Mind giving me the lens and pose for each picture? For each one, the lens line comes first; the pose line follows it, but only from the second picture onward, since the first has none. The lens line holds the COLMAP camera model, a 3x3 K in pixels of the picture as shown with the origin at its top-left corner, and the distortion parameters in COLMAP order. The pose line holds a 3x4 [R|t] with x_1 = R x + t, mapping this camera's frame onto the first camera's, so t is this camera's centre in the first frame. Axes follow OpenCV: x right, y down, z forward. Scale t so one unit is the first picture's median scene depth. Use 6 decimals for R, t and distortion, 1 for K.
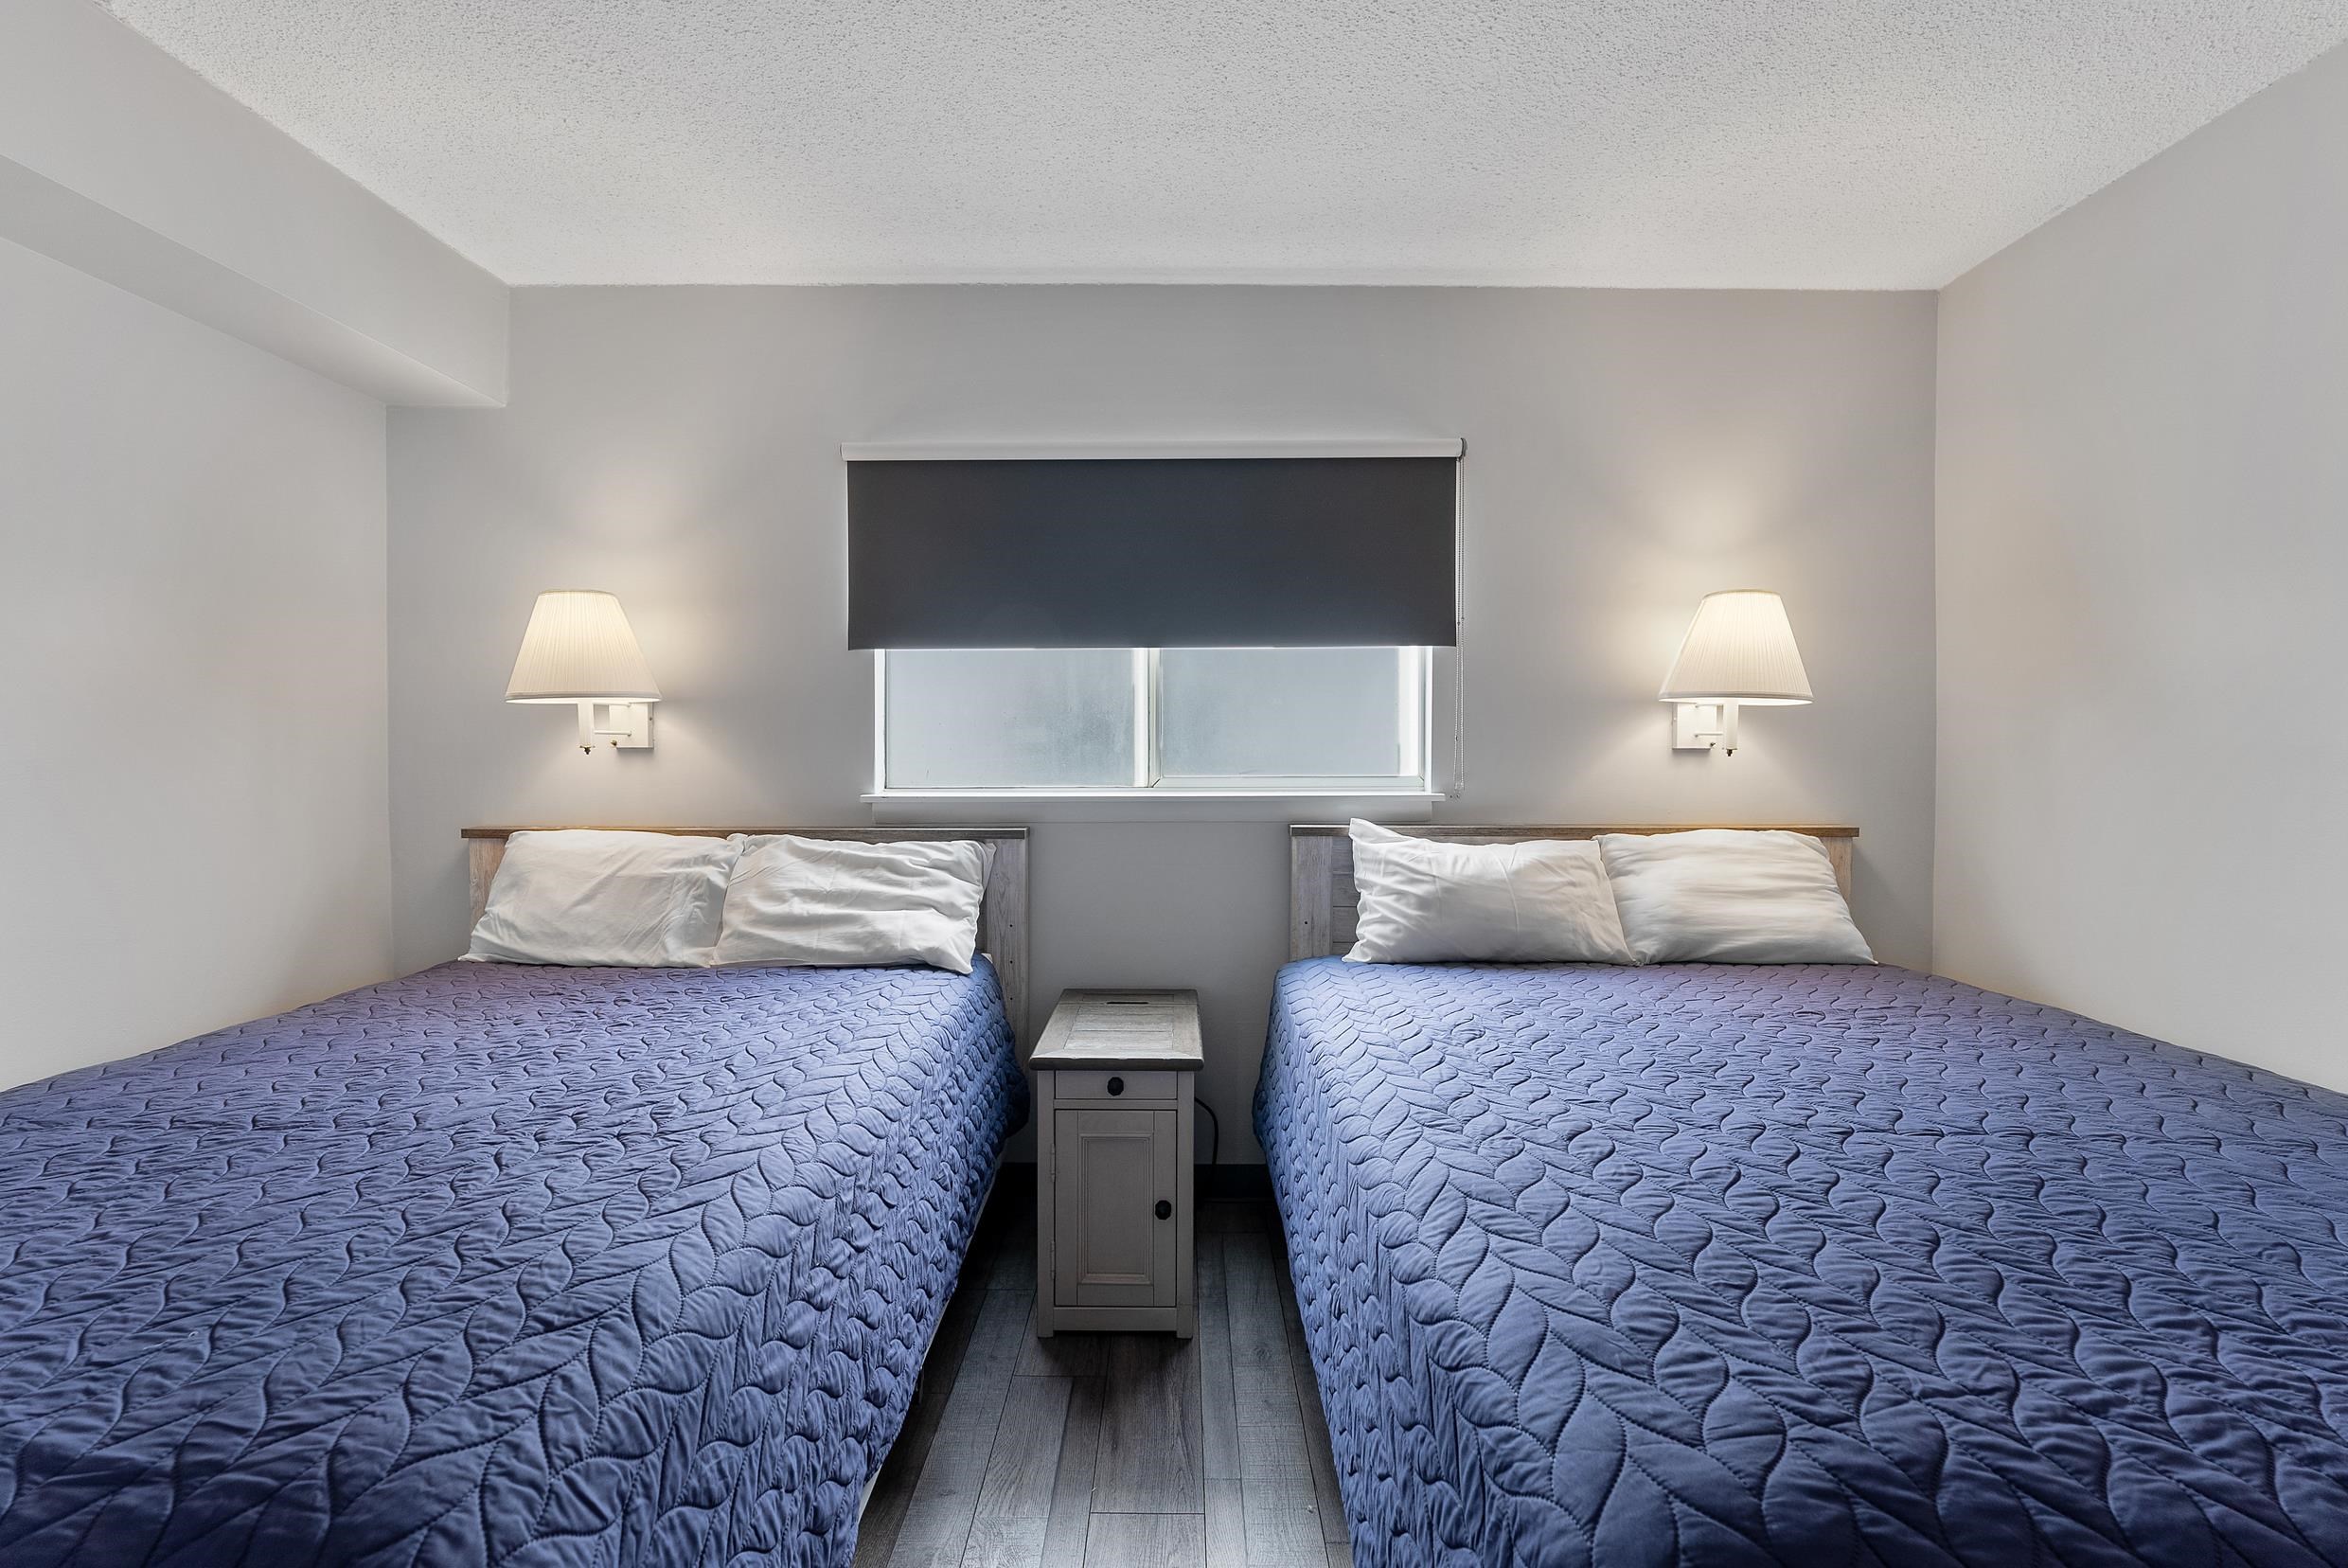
lens RADIAL K [[991.5, 0, 1200.4], [0, 991.5, 755.1], [0, 0, 1]] dist [-0.003457, -0.000414]
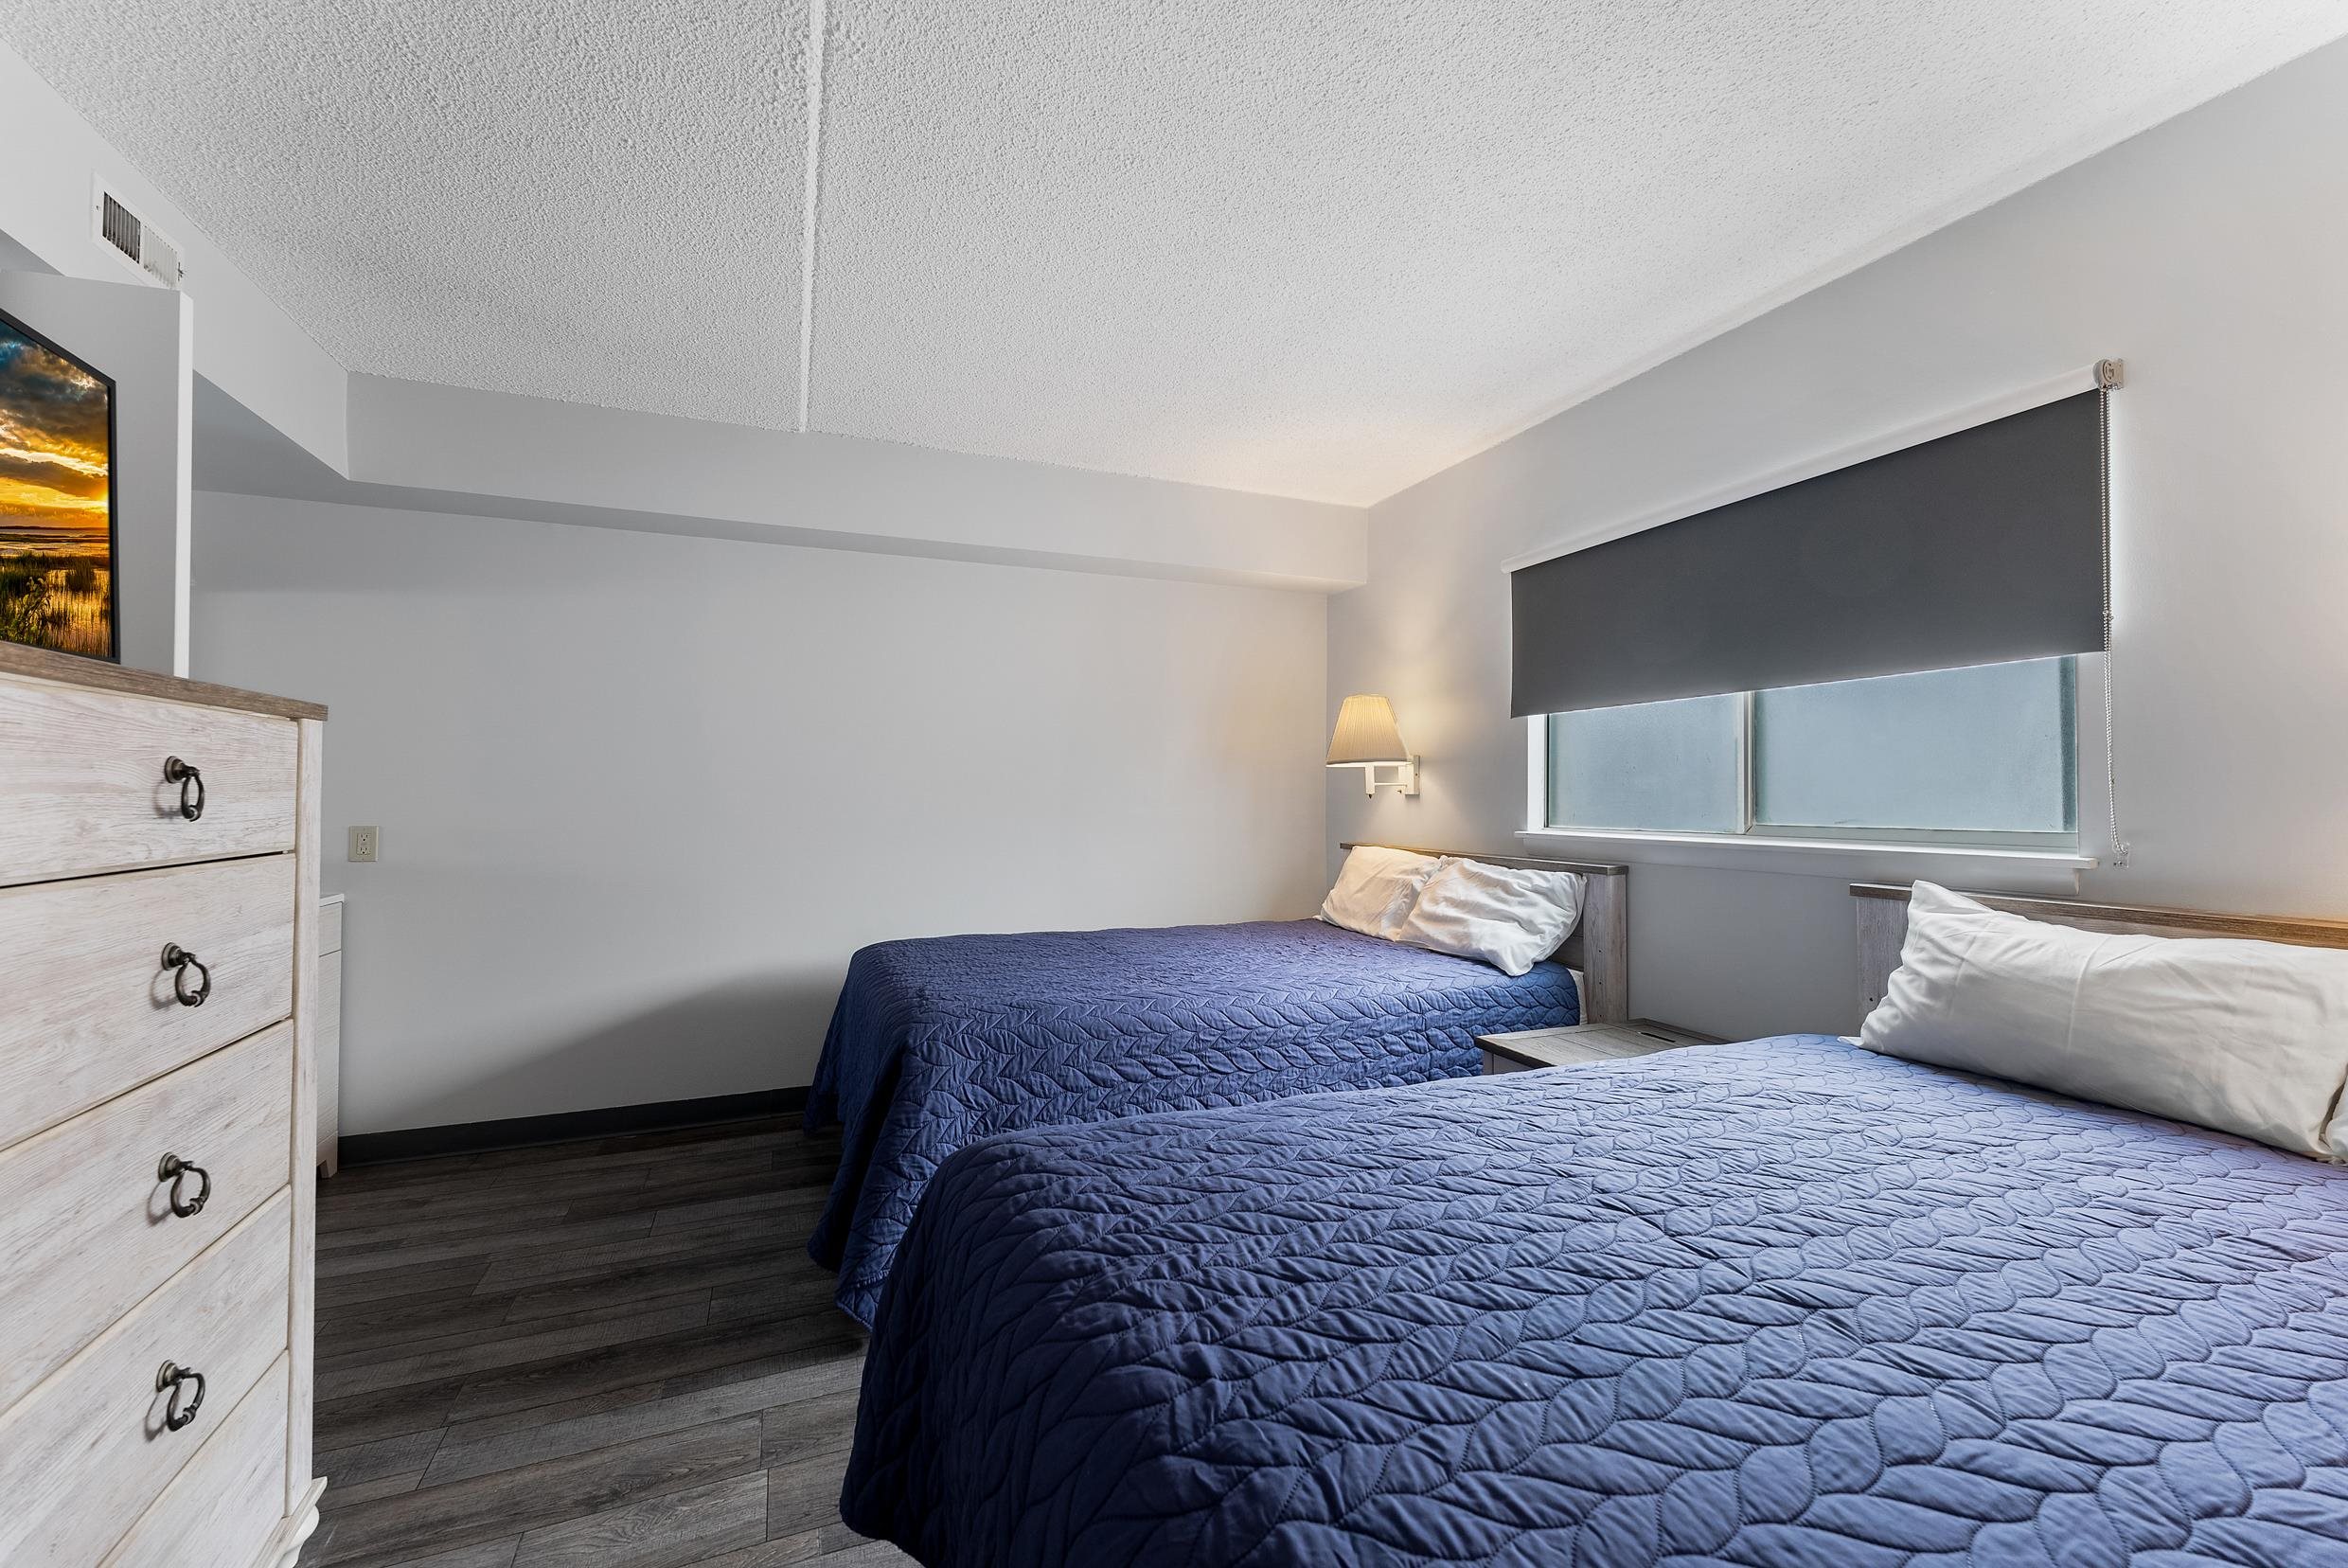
lens RADIAL K [[989.1, 0, 1200.9], [0, 989.1, 776.9], [0, 0, 1]] dist [-0.001000, 0.000099]
pose [[0.386138, -0.015937, -0.922303, 0.703774], [-0.006149, 0.999784, -0.019850, -0.002040], [0.922421, 0.013336, 0.385957, 0.140936]]
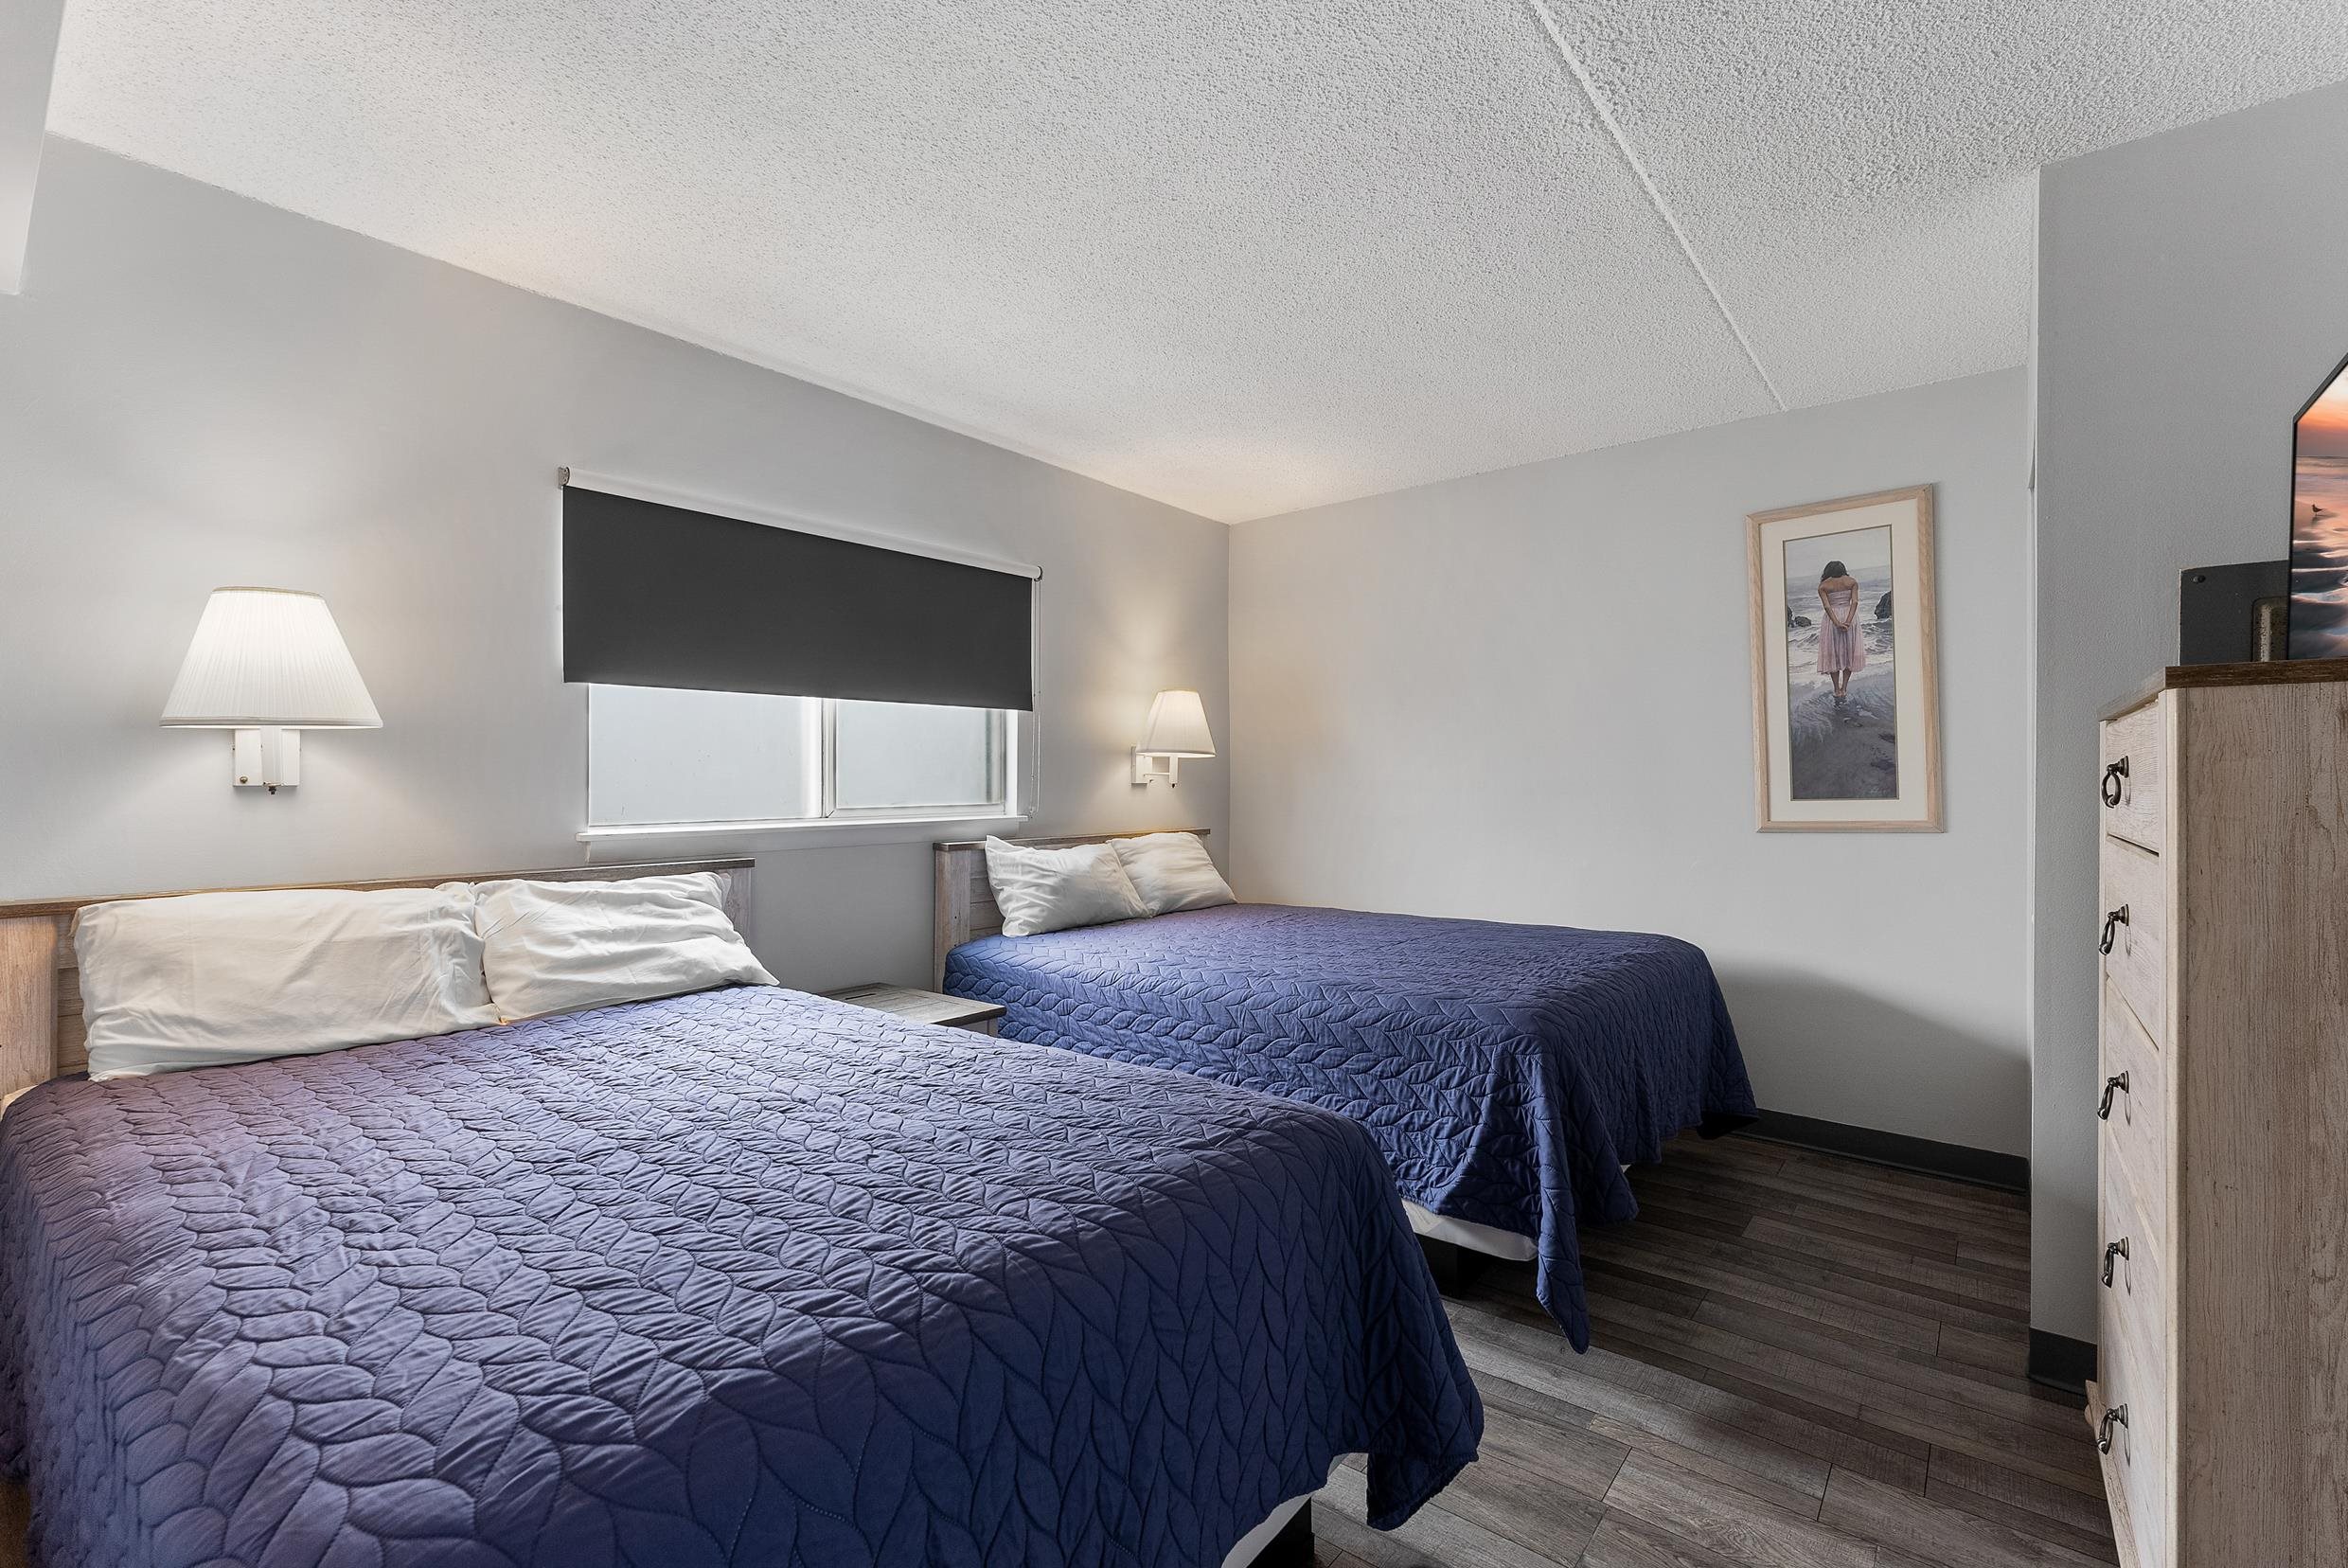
lens RADIAL K [[991.5, 0, 1200.4], [0, 991.5, 755.1], [0, 0, 1]] dist [-0.003457, -0.000414]
pose [[0.624888, 0.019708, 0.780465, -0.749256], [0.003683, 0.999596, -0.028190, -0.006783], [-0.780706, 0.020490, 0.624563, -0.076949]]
